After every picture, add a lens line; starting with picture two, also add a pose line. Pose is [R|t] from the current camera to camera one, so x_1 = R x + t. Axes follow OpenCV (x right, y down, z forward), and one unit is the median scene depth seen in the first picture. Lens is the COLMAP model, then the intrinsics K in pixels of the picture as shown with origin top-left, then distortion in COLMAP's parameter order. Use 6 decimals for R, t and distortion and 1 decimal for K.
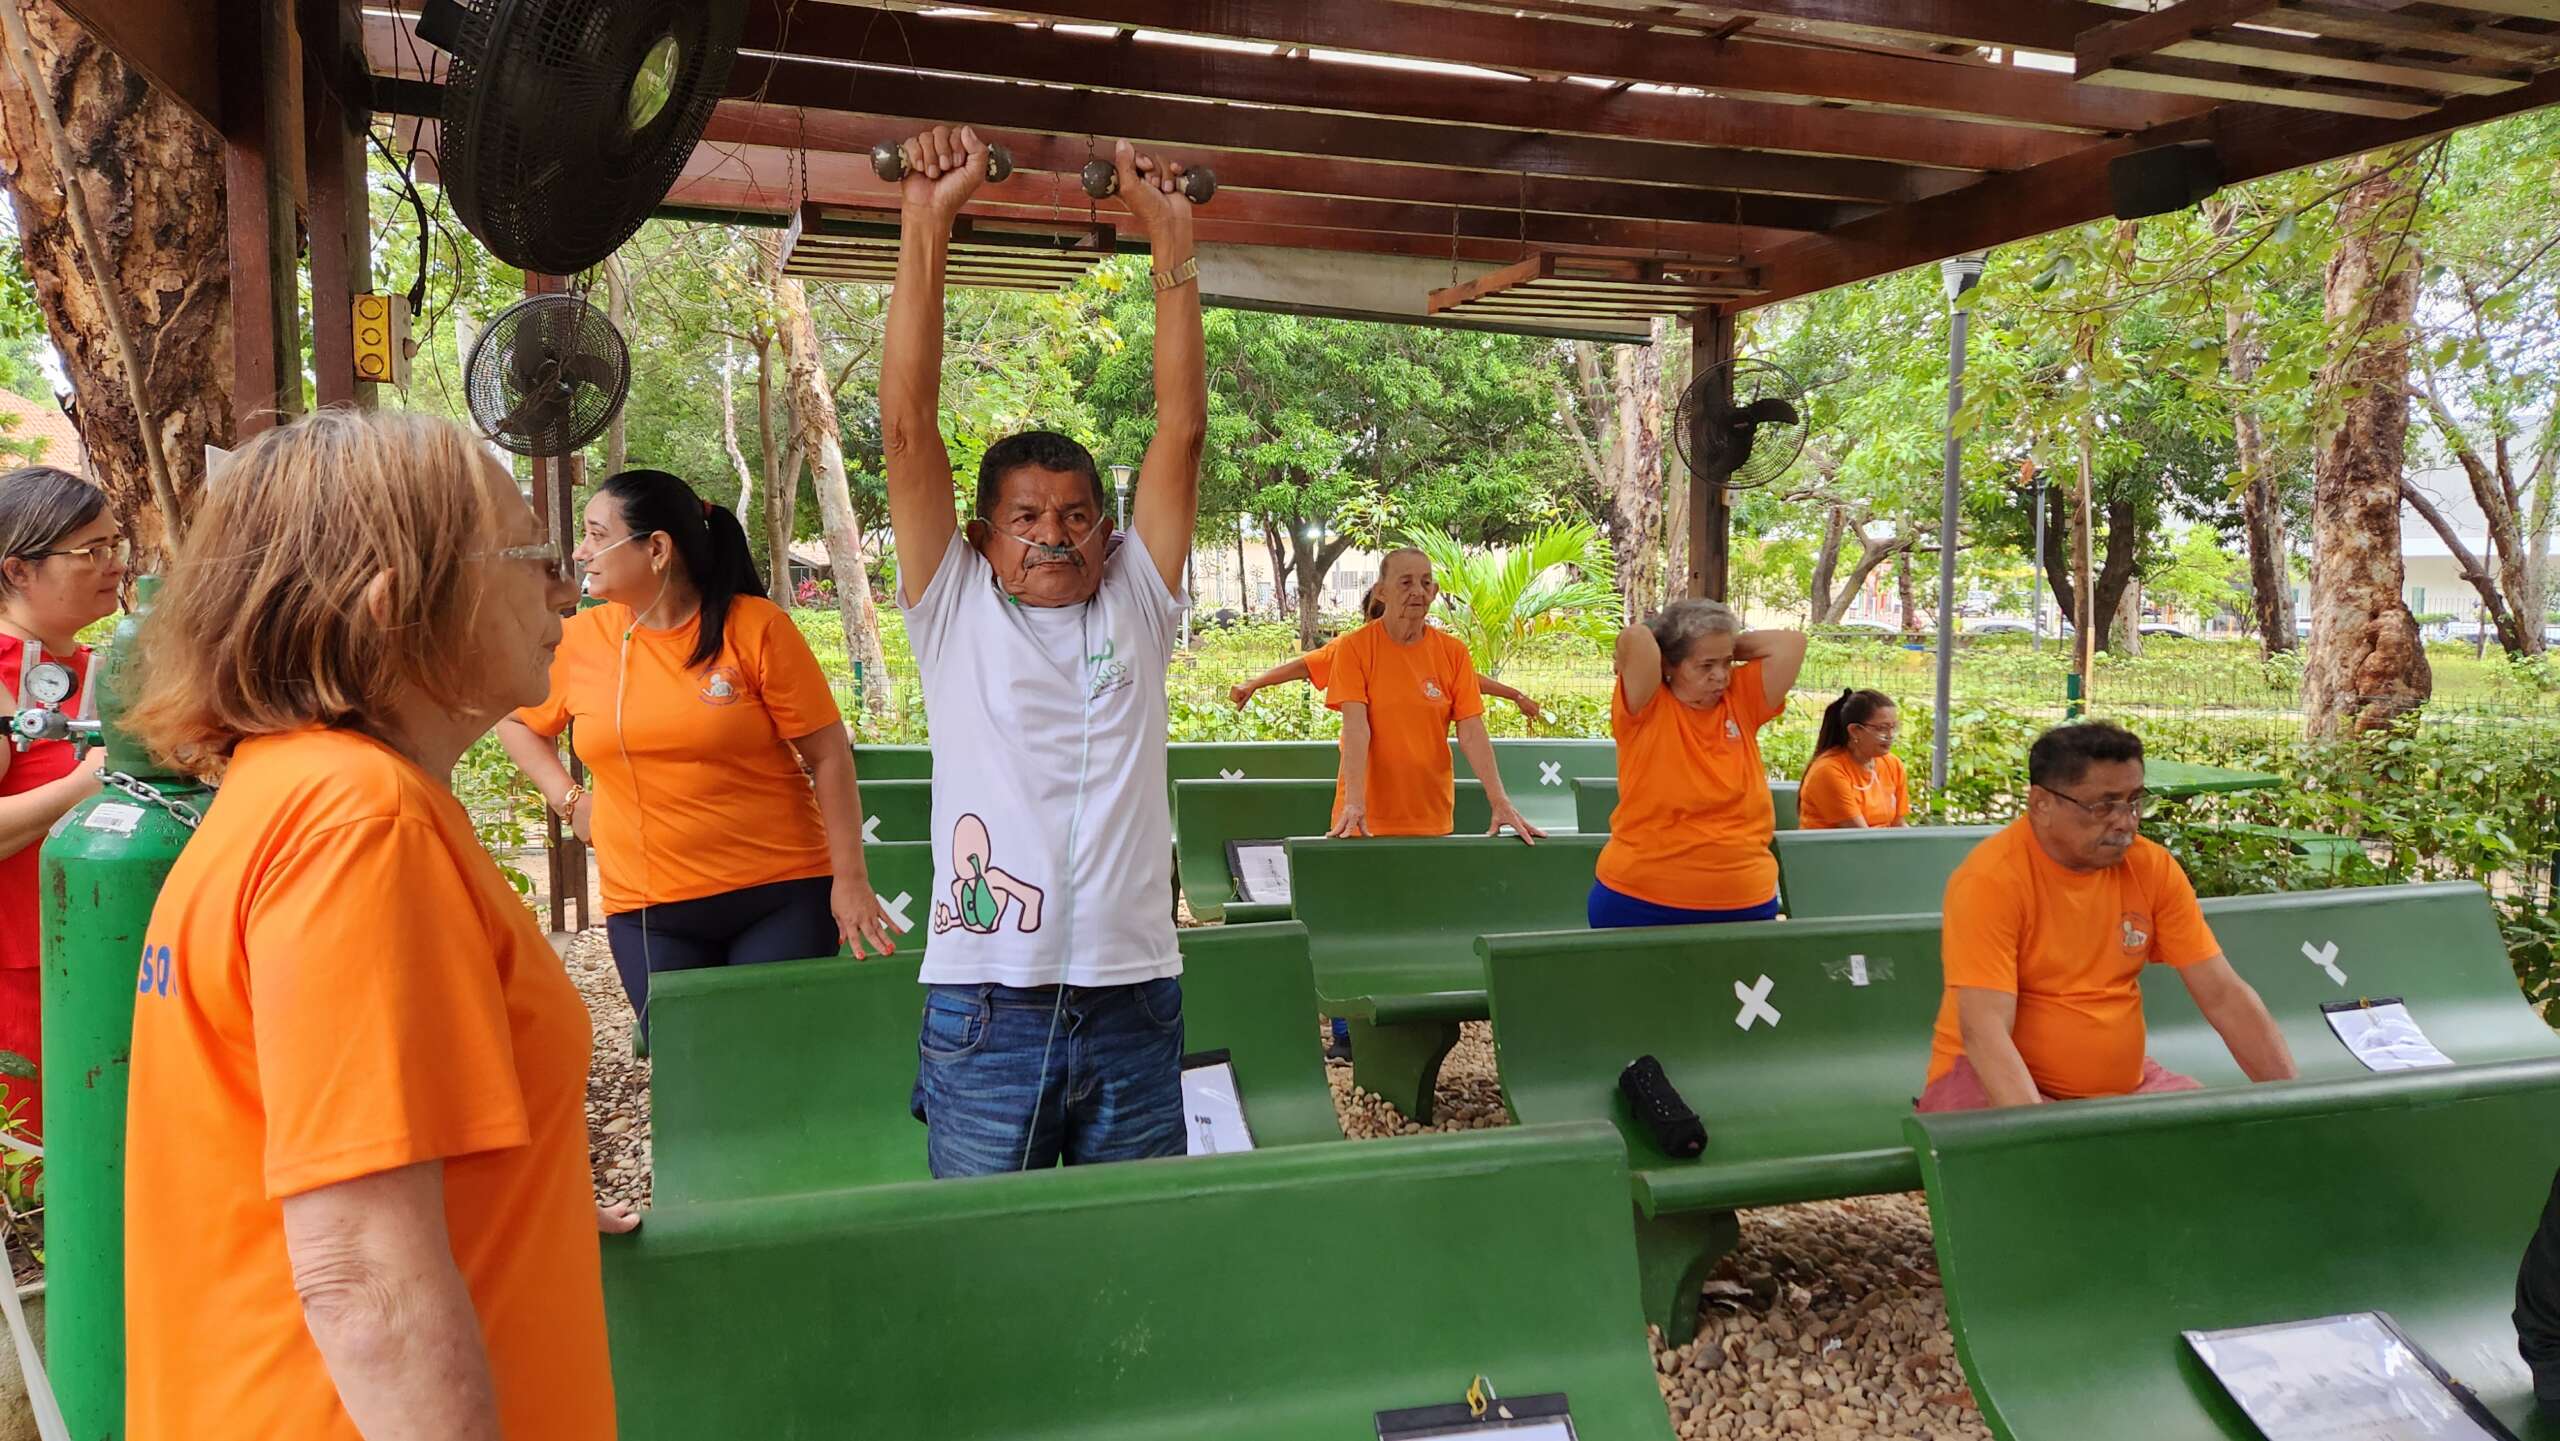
lens RADIAL K [[1764.1, 0, 1280.0], [0, 1764.1, 720.5], [0, 0, 1]] dist [0.117504, -0.095102]
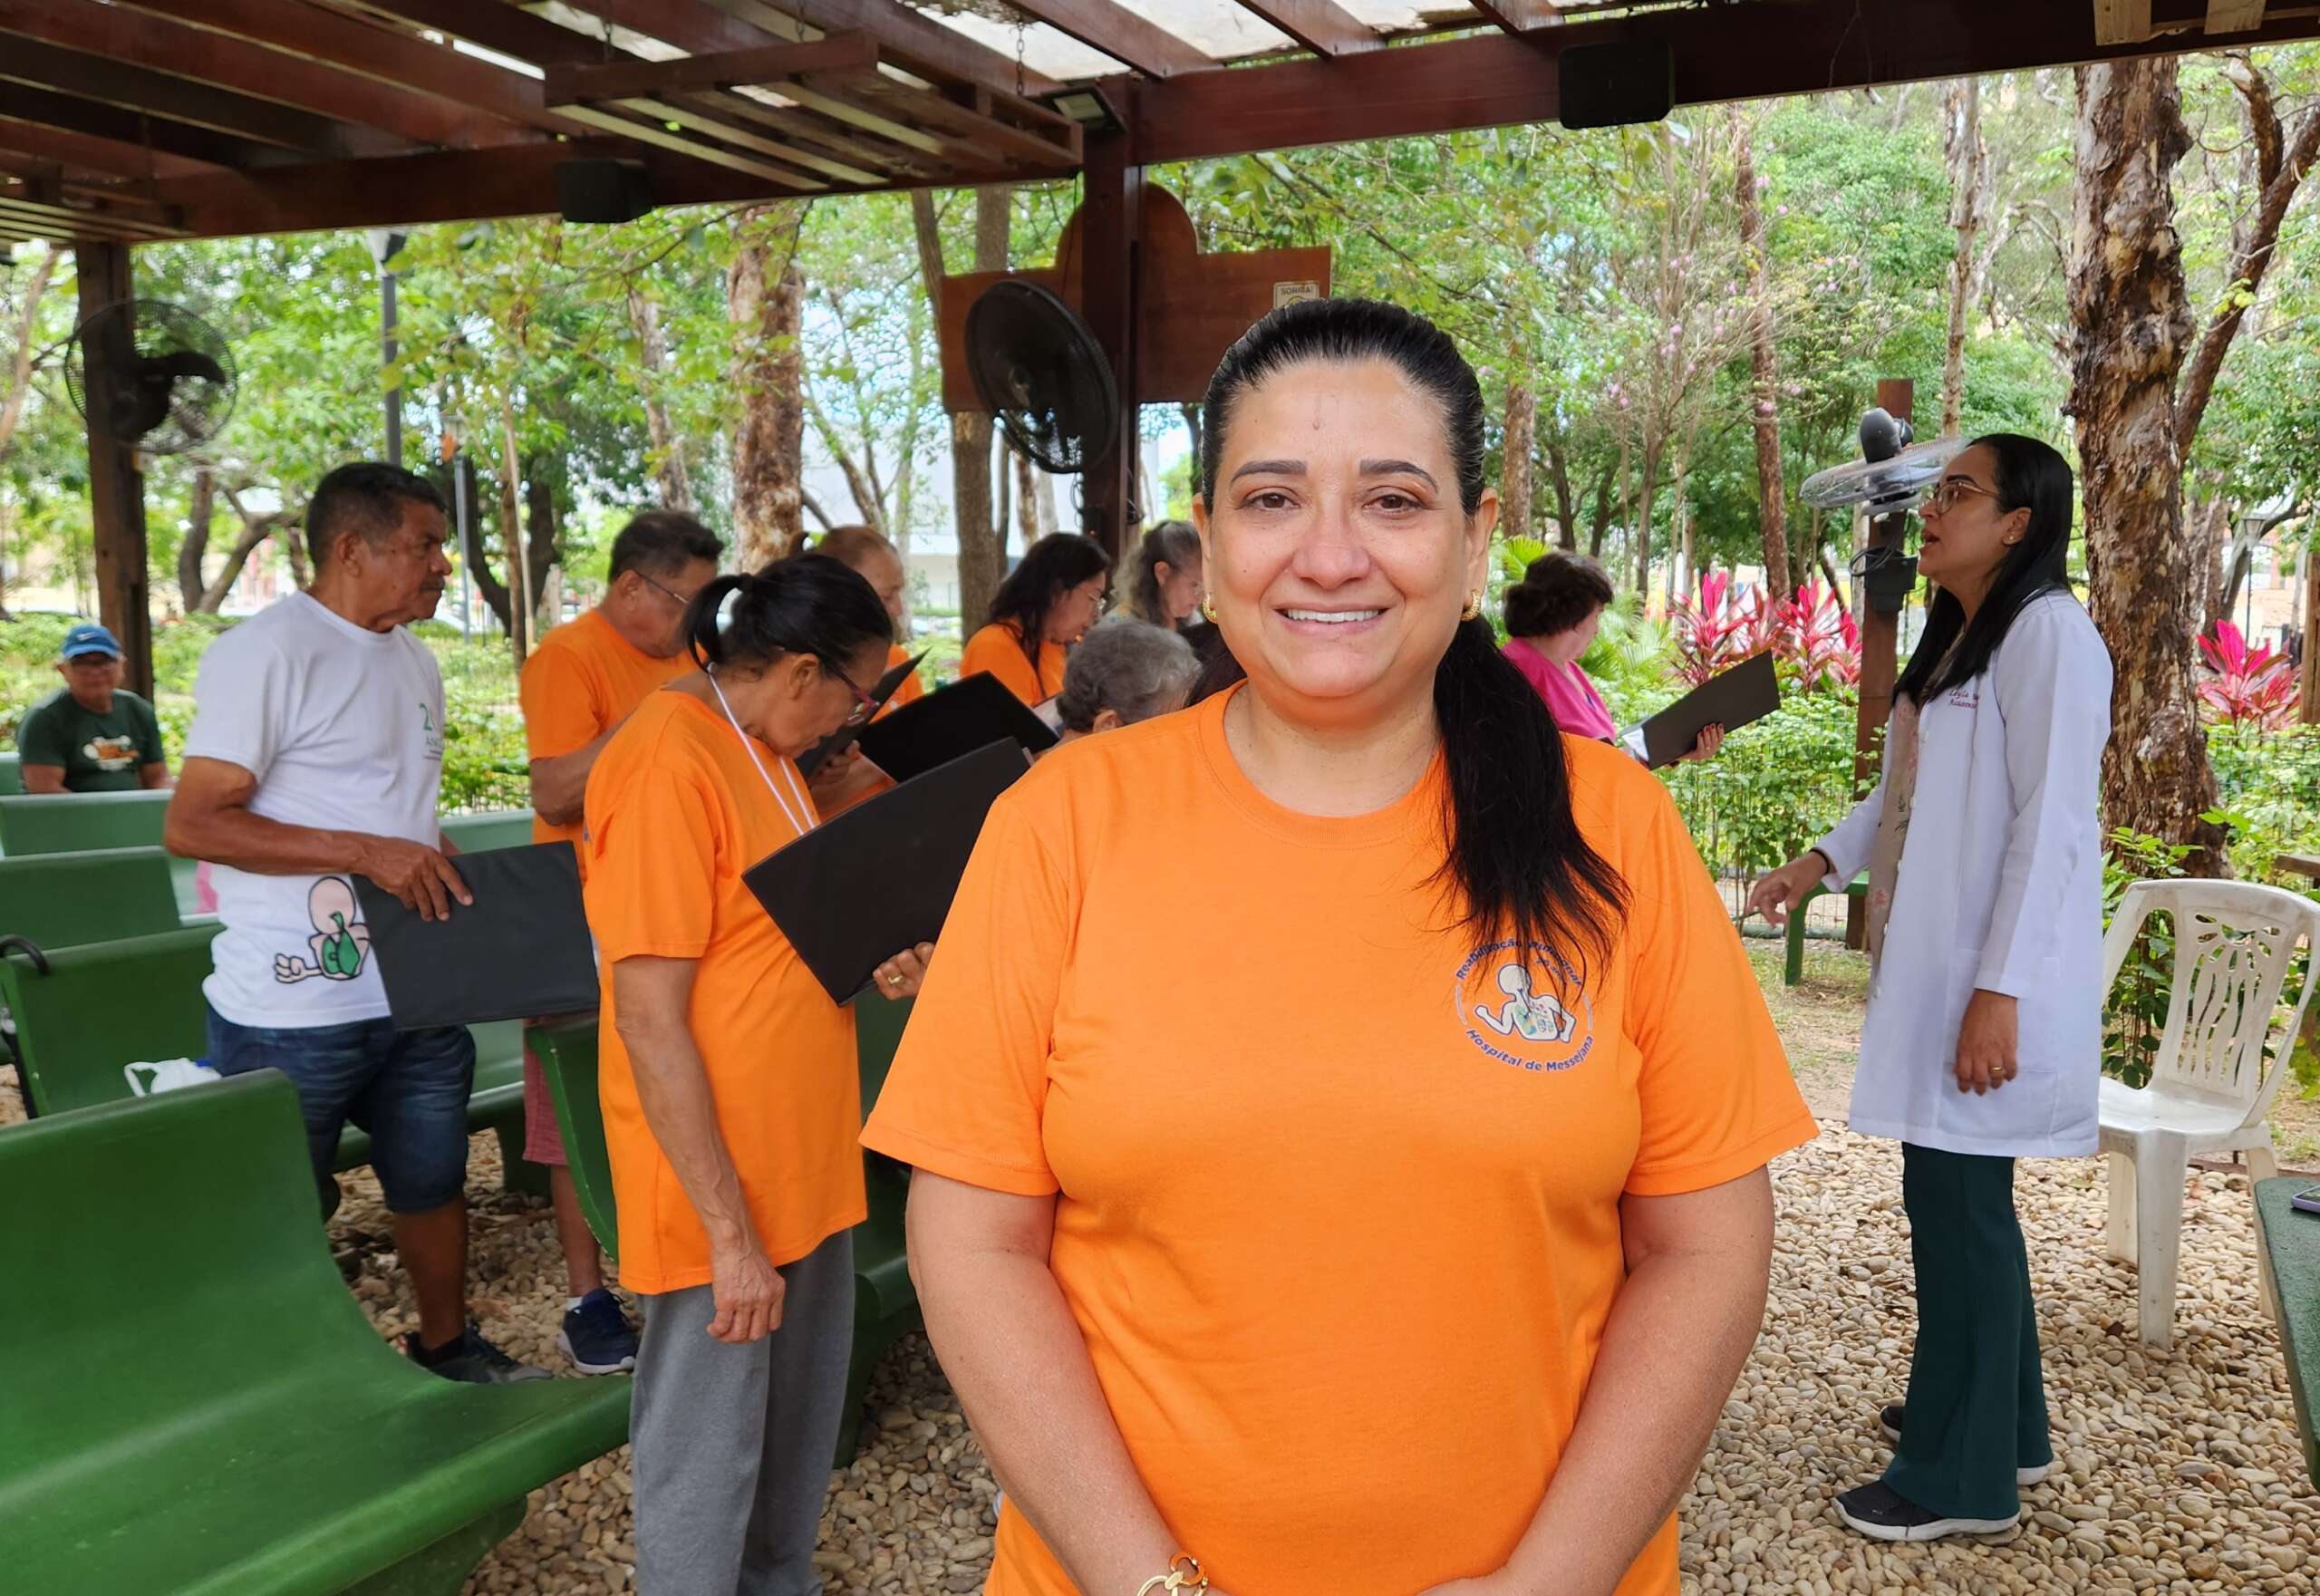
lens RADIAL K [[1228.2, 0, 1160.0], [0, 1228.2, 798.0], [0, 0, 1]] dist [0.015353, -0.000305]
pose [[0.715023, -0.105695, 0.691065, 0.233425], [0.039210, 0.993012, 0.111307, -0.017401], [-0.698000, -0.052491, 0.714171, 0.303828]]
